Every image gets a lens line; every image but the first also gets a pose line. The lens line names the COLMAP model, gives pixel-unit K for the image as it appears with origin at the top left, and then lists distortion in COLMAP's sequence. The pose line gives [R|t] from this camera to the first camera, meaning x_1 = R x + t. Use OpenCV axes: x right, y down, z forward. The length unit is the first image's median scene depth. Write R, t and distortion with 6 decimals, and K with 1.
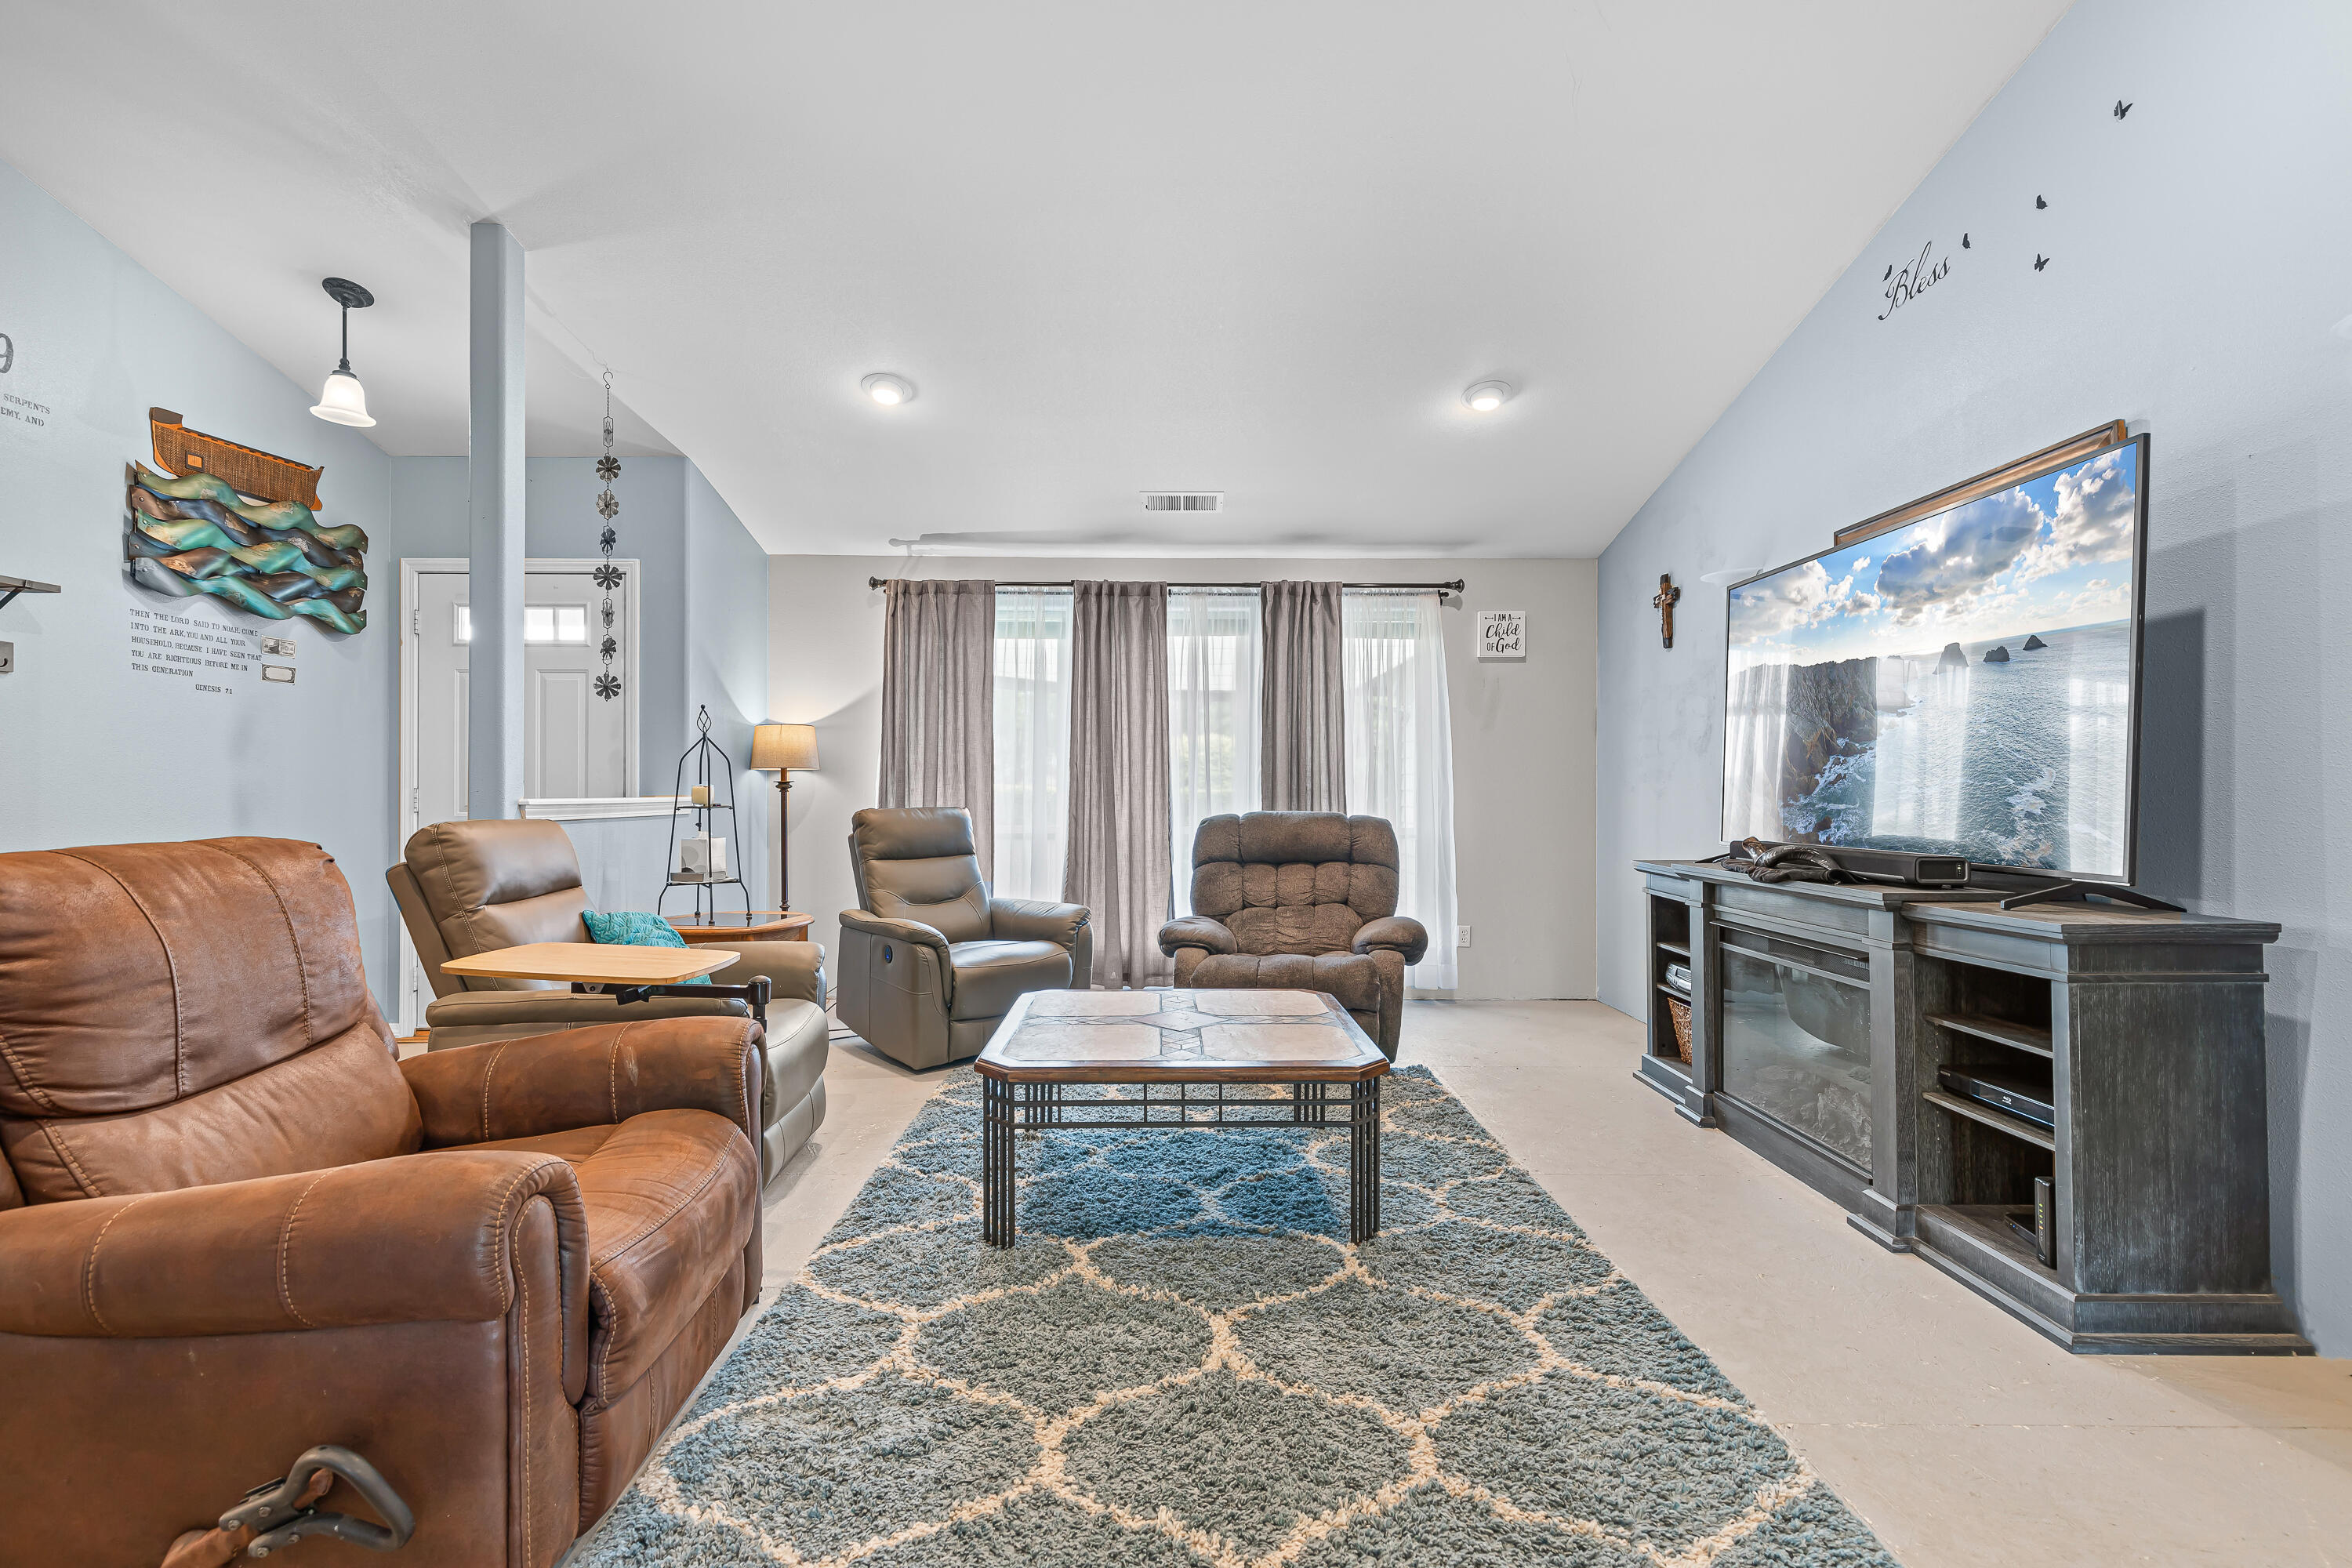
lens RADIAL K [[1105.2, 0, 1191.2], [0, 1105.2, 787.5], [0, 0, 1]] dist [0.010600, -0.001621]
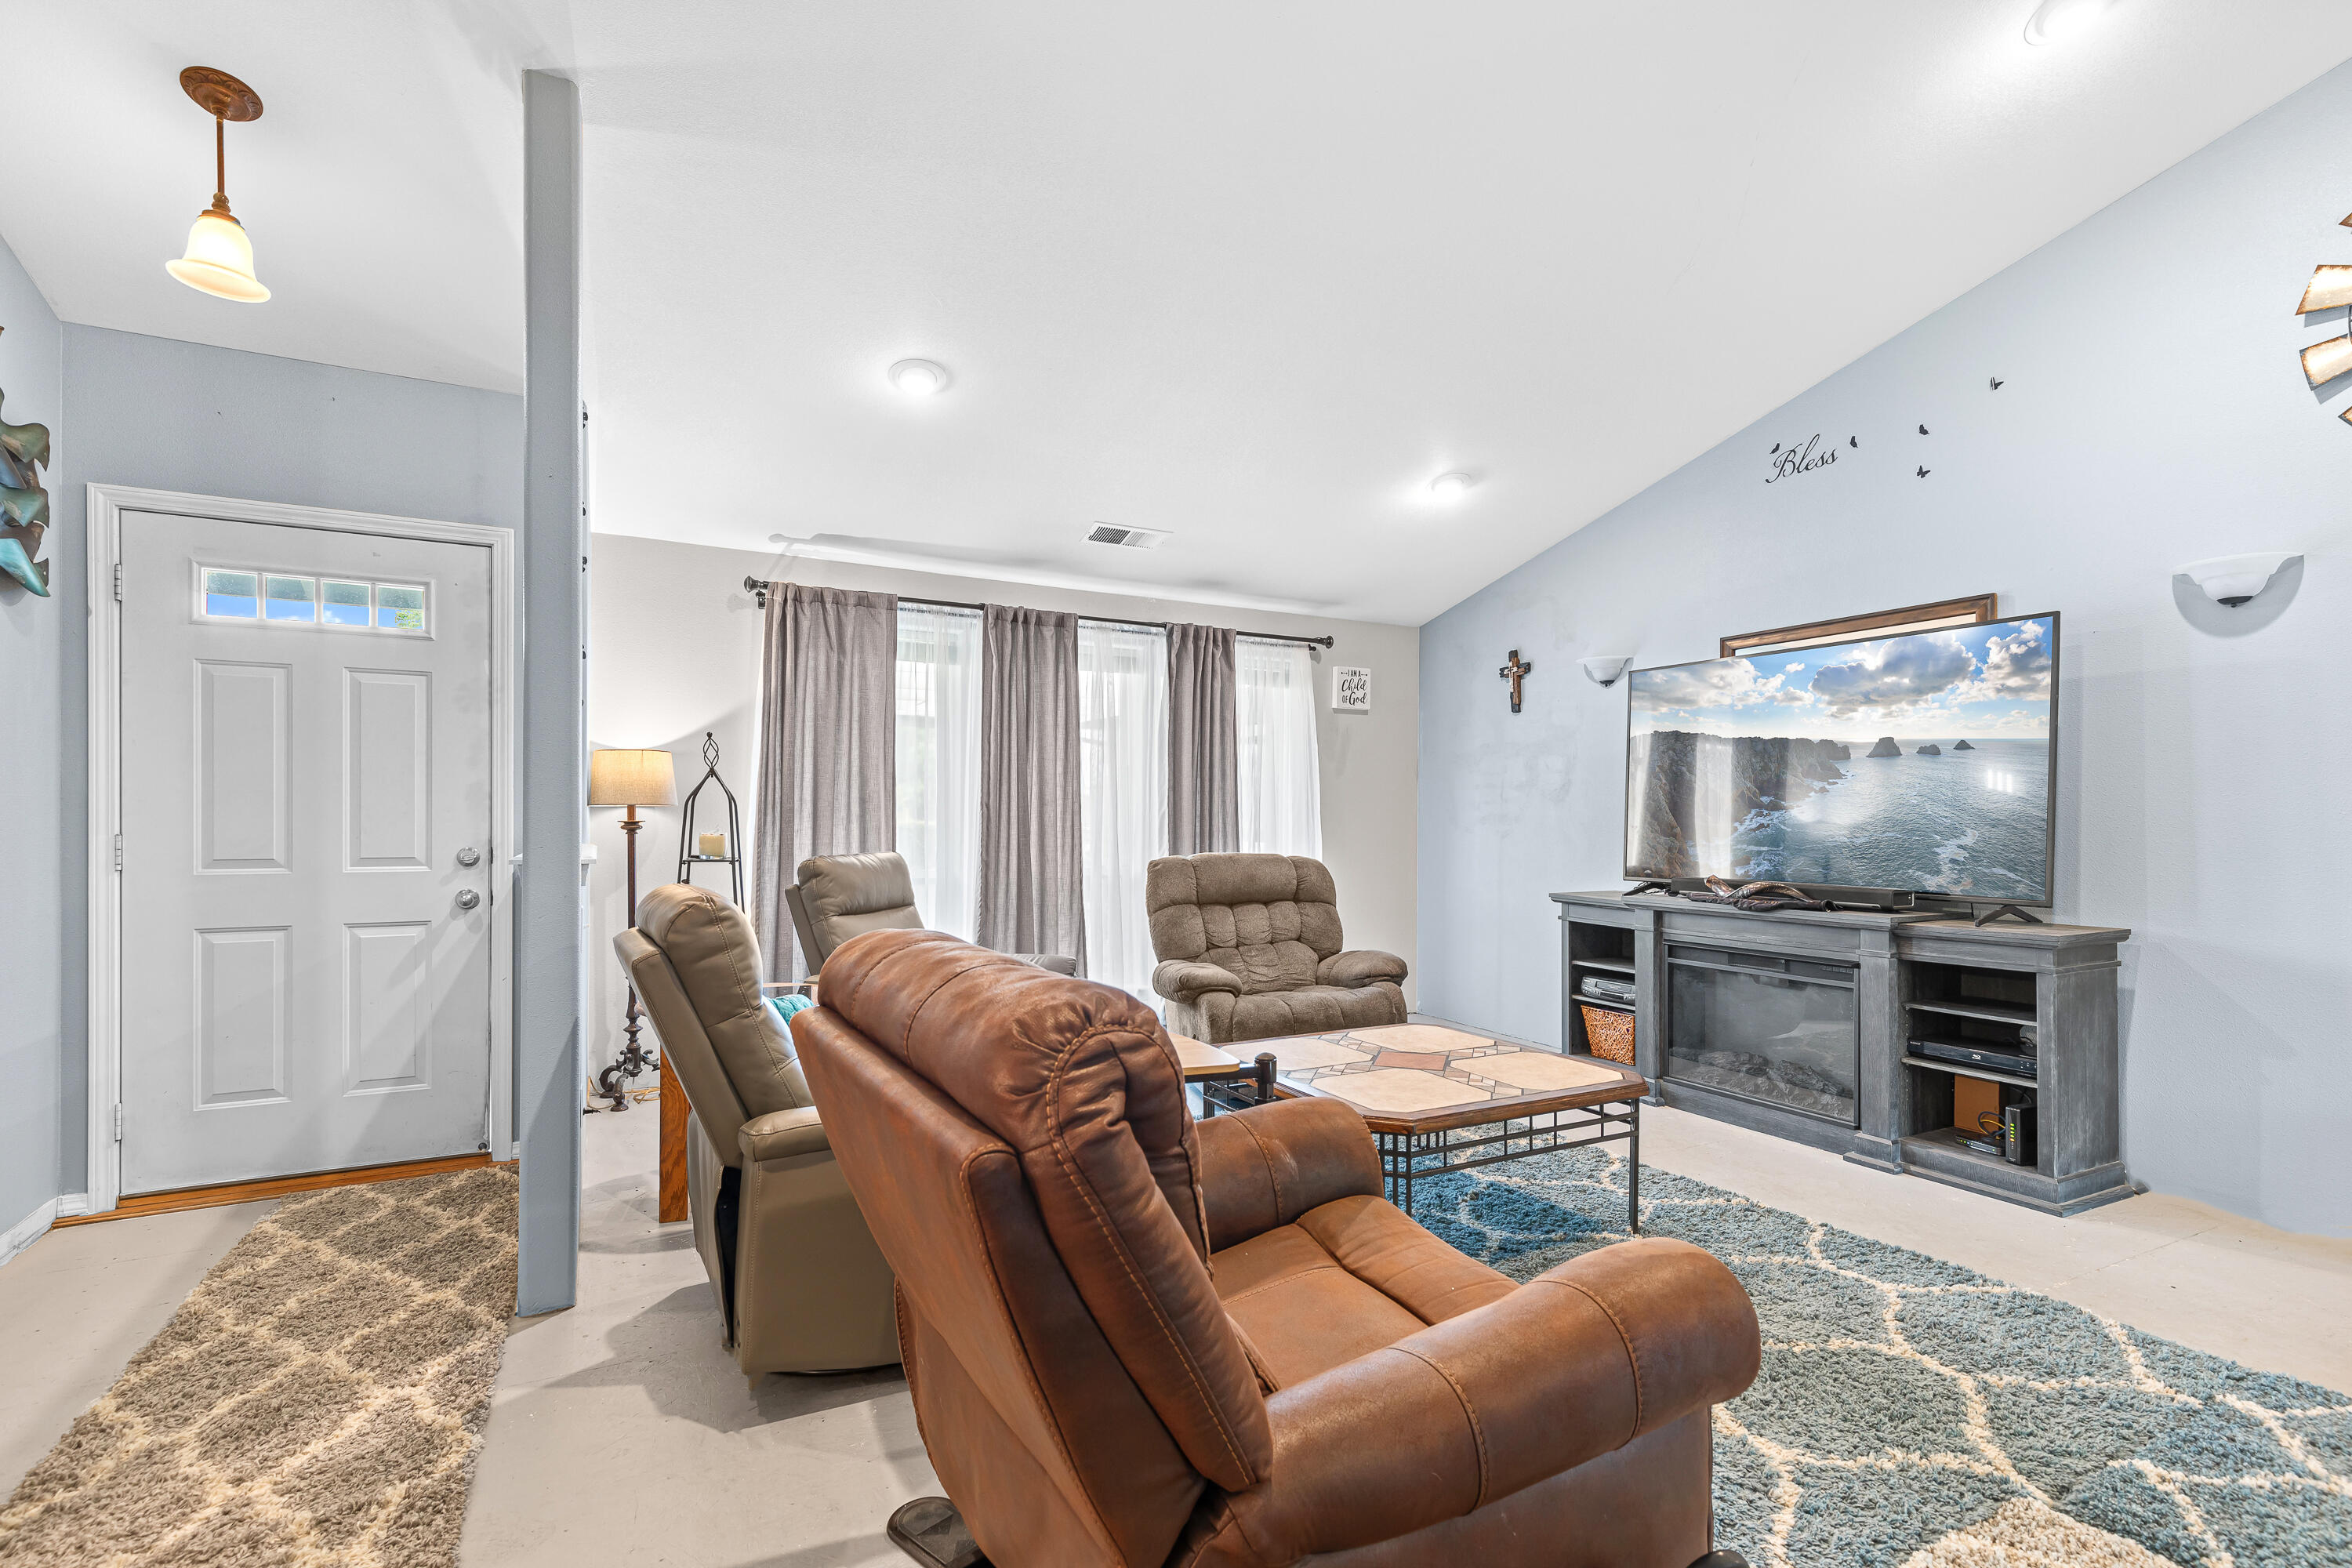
lens RADIAL K [[1105.2, 0, 1264.2], [0, 1105.2, 832.1], [0, 0, 1]] dist [0.010600, -0.001621]
pose [[0.878974, -0.001928, 0.476866, -0.572474], [-0.007462, 0.999814, 0.017796, -0.024743], [-0.476811, -0.019200, 0.878796, 0.123326]]
